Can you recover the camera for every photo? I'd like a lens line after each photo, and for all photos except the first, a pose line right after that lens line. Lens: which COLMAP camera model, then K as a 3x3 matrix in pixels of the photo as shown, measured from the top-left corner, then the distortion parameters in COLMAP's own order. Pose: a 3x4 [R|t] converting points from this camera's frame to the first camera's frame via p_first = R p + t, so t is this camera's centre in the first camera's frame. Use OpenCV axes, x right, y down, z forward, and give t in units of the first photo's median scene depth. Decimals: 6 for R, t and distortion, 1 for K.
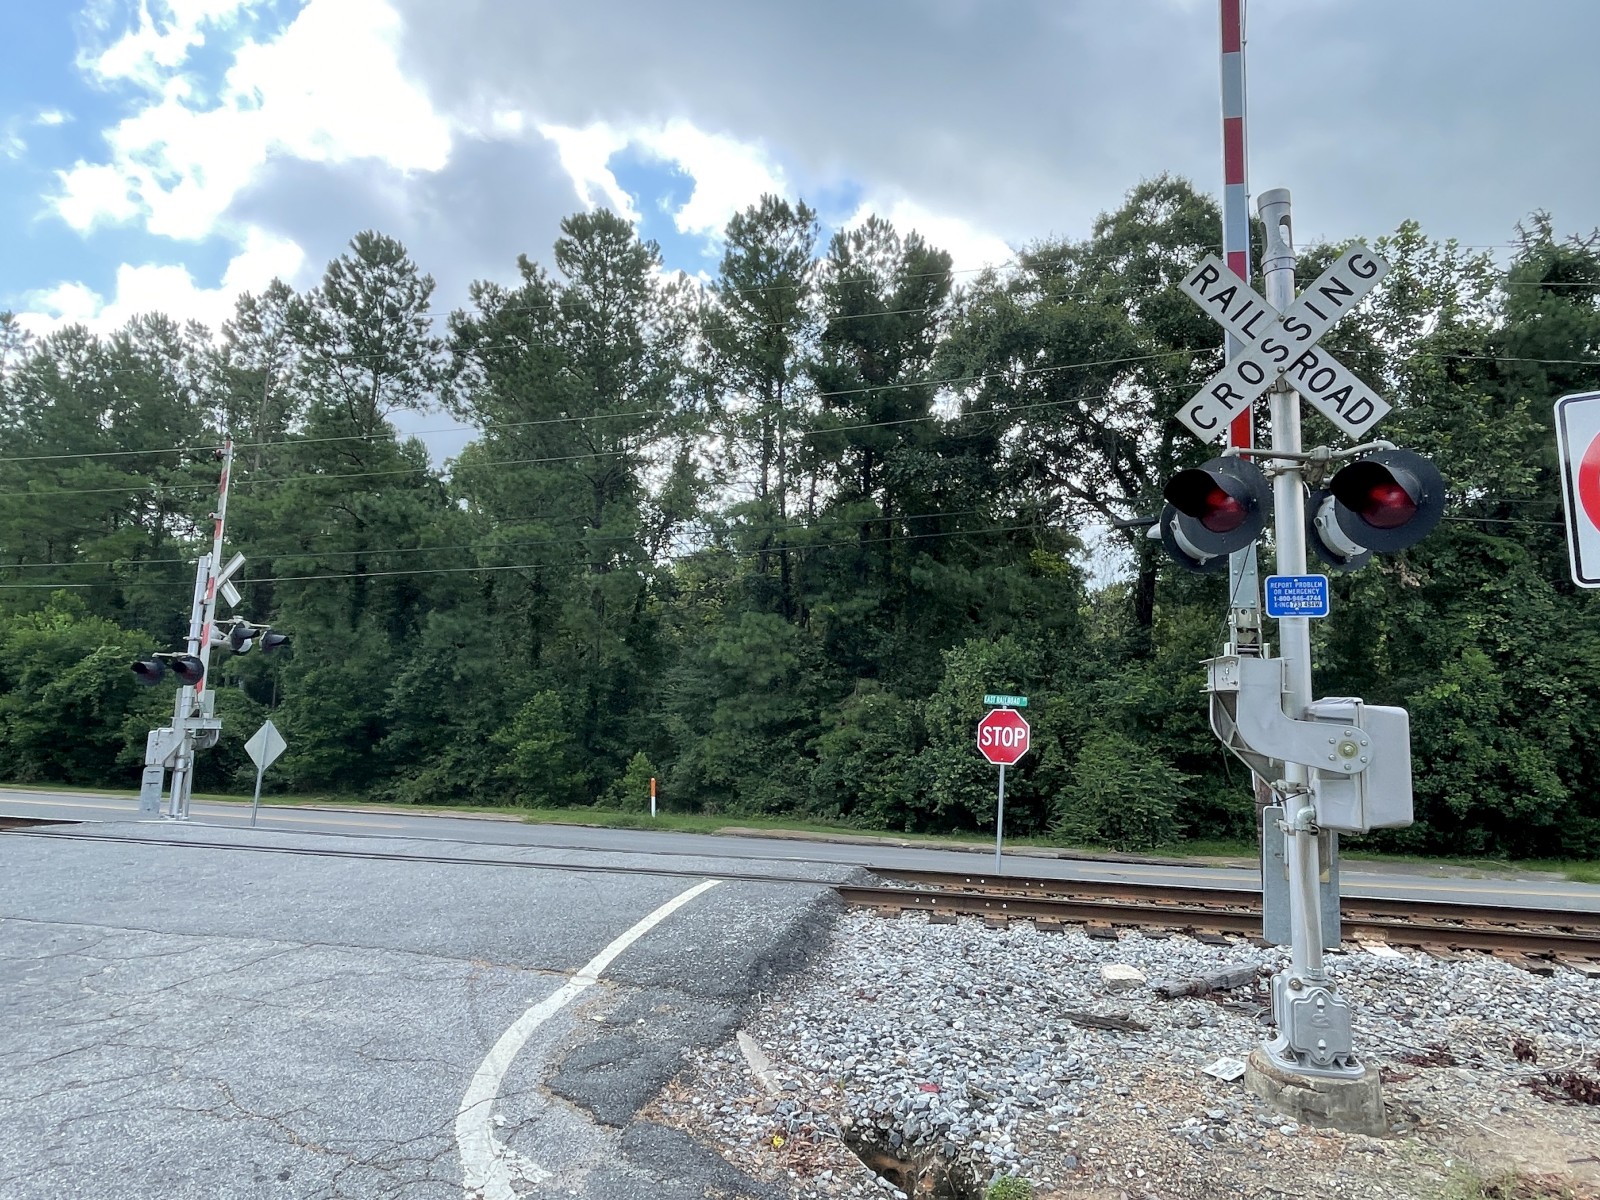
lens RADIAL K [[958.1, 0, 810.3], [0, 958.1, 602.0], [0, 0, 1]] dist [-0.000378, 0.000059]
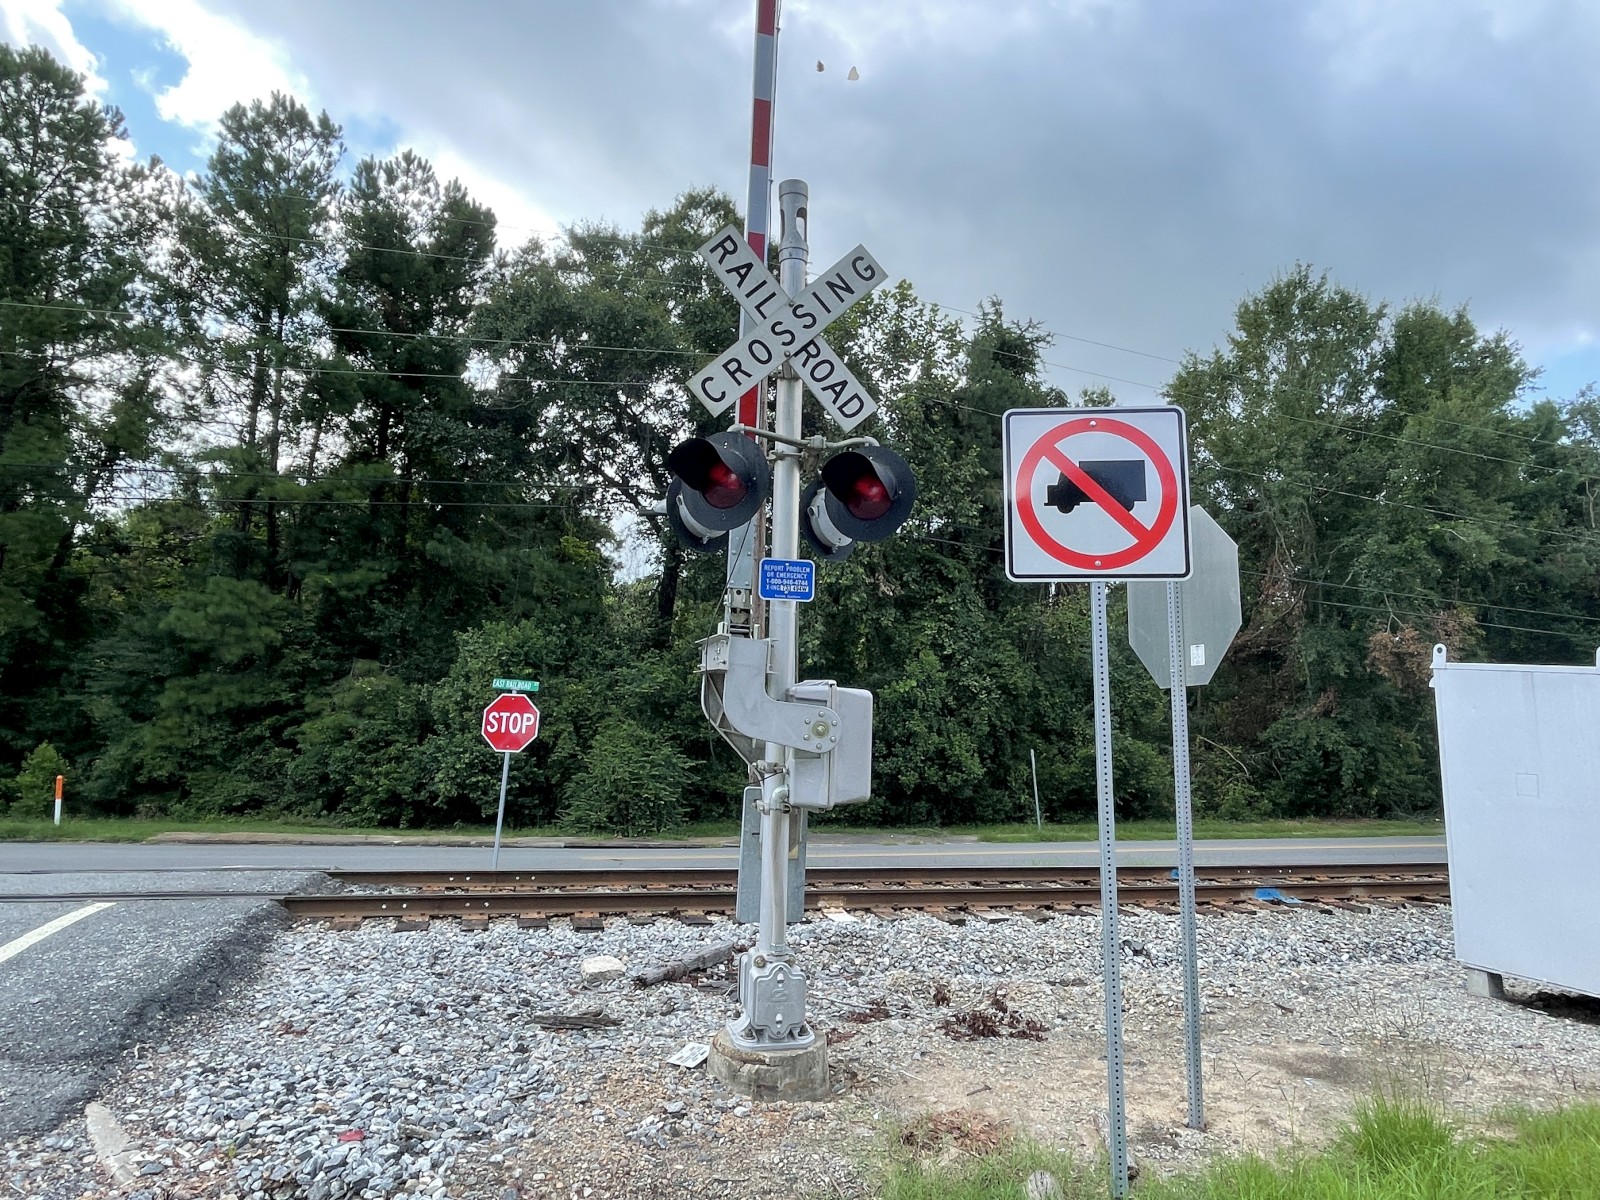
lens RADIAL K [[958.1, 0, 810.3], [0, 958.1, 602.0], [0, 0, 1]] dist [-0.000378, 0.000059]
pose [[0.884578, 0.060702, 0.462425, 0.019556], [-0.065863, 0.997816, -0.004991, 0.006791], [-0.461718, -0.026041, 0.886644, 0.027640]]
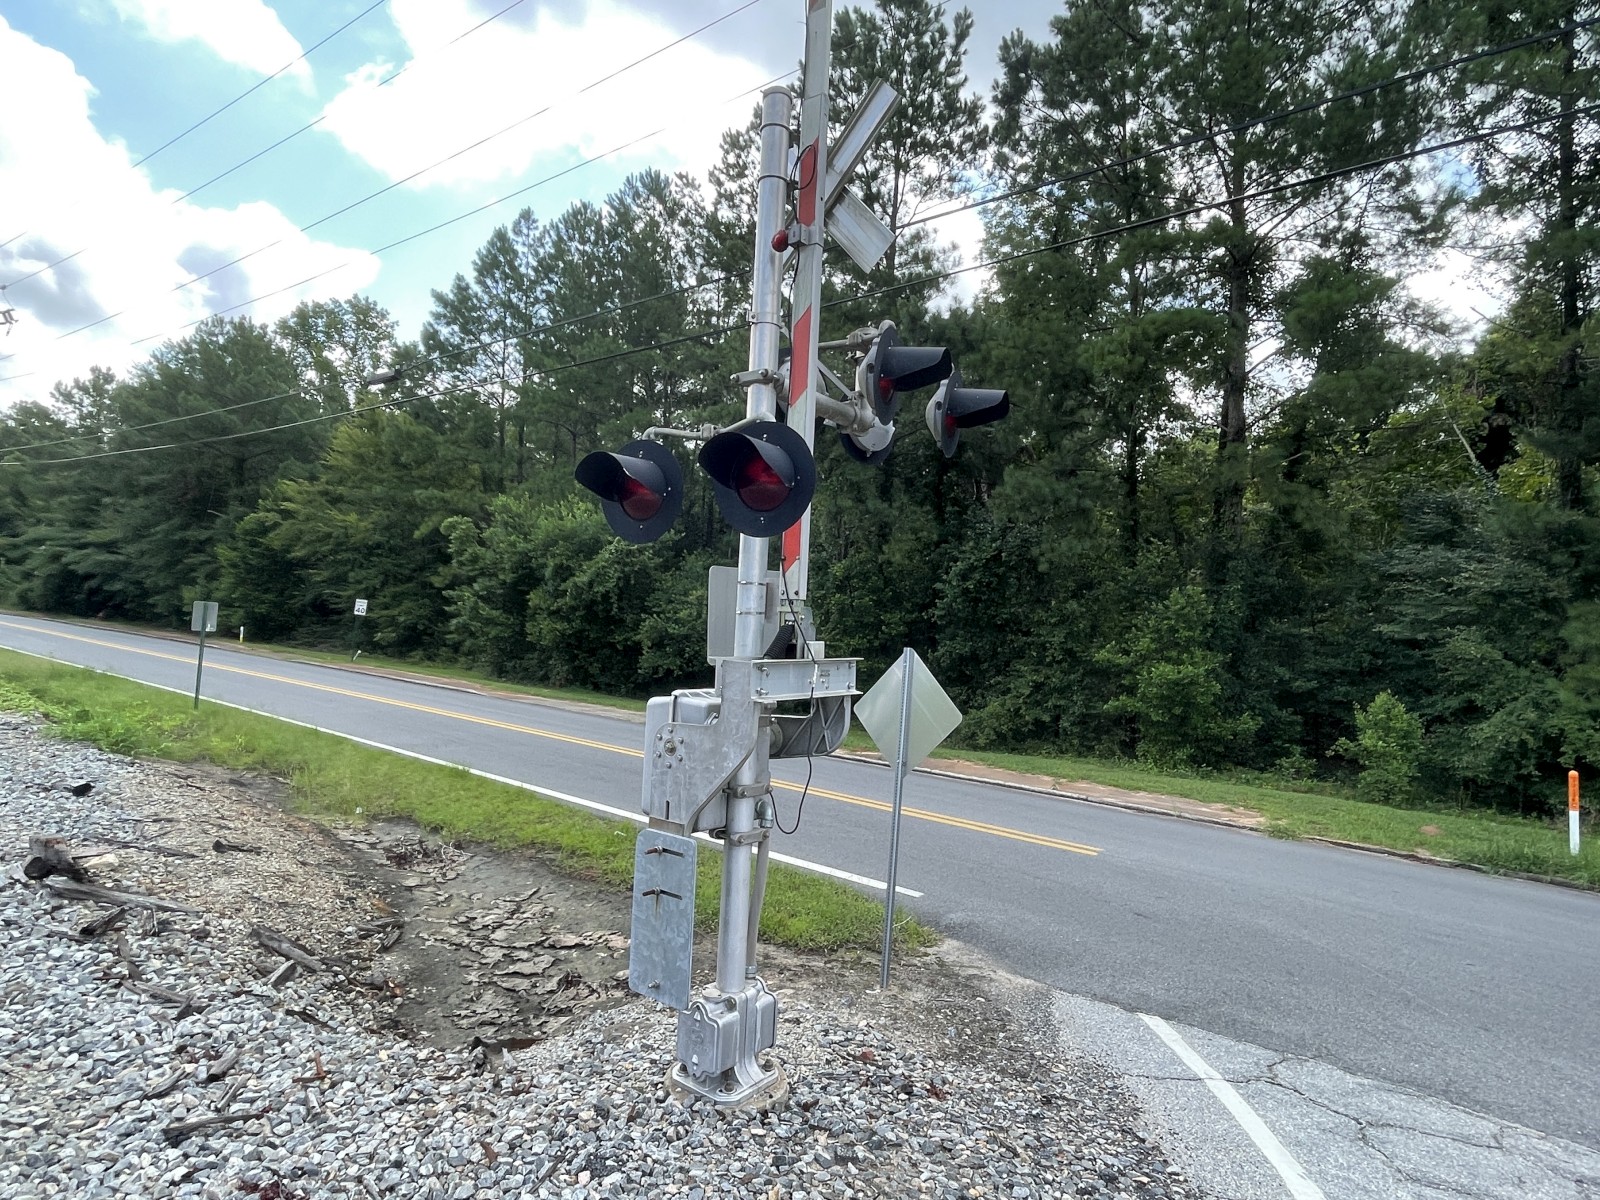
lens RADIAL K [[876.8, 0, 812.1], [0, 876.8, 603.9], [0, 0, 1]] dist [0.006174, 0.000103]
pose [[0.903611, 0.008817, -0.428263, -0.239356], [0.036183, 0.994644, 0.096821, 0.037431], [0.426823, -0.102985, 0.898452, 0.354954]]
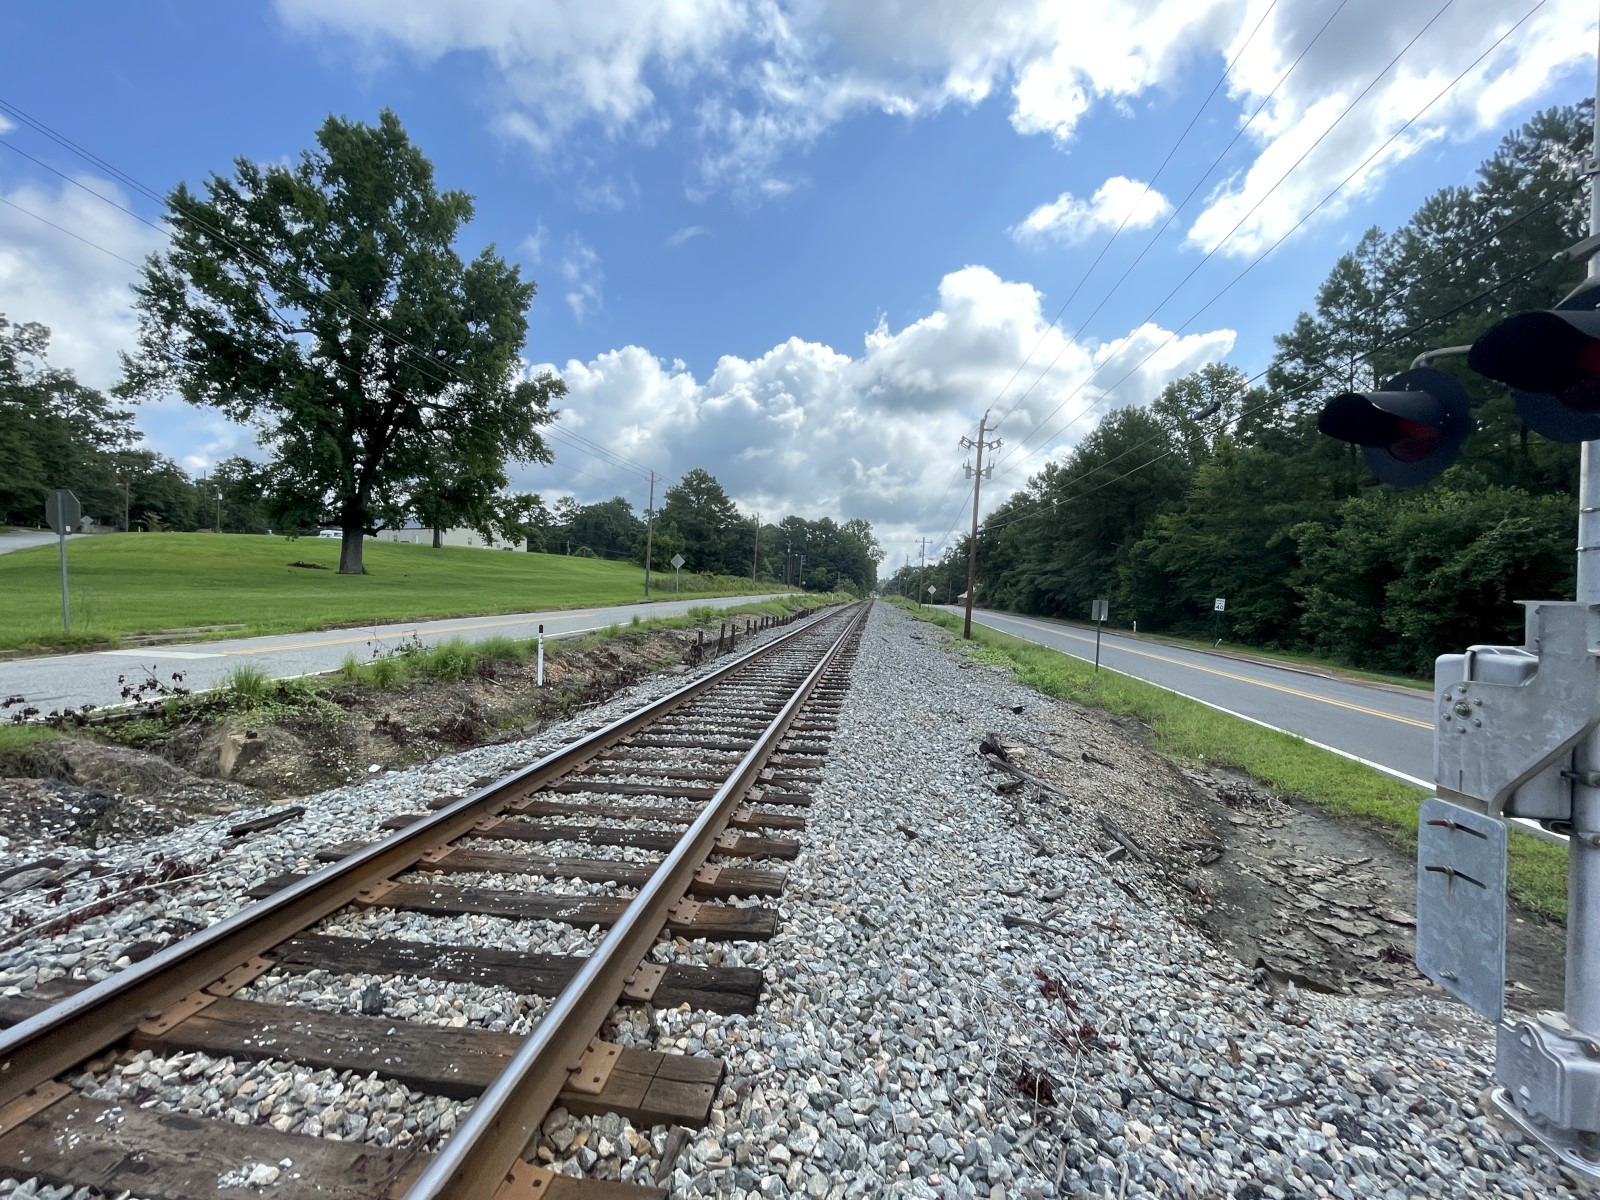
lens RADIAL K [[652.5, 0, 810.9], [0, 652.5, 602.1], [0, 0, 1]] dist [0.001180, -0.000259]
pose [[0.079078, -0.016693, -0.996729, -0.236912], [0.127293, 0.991844, -0.006512, 0.044803], [0.988708, -0.126362, 0.080558, 0.369113]]
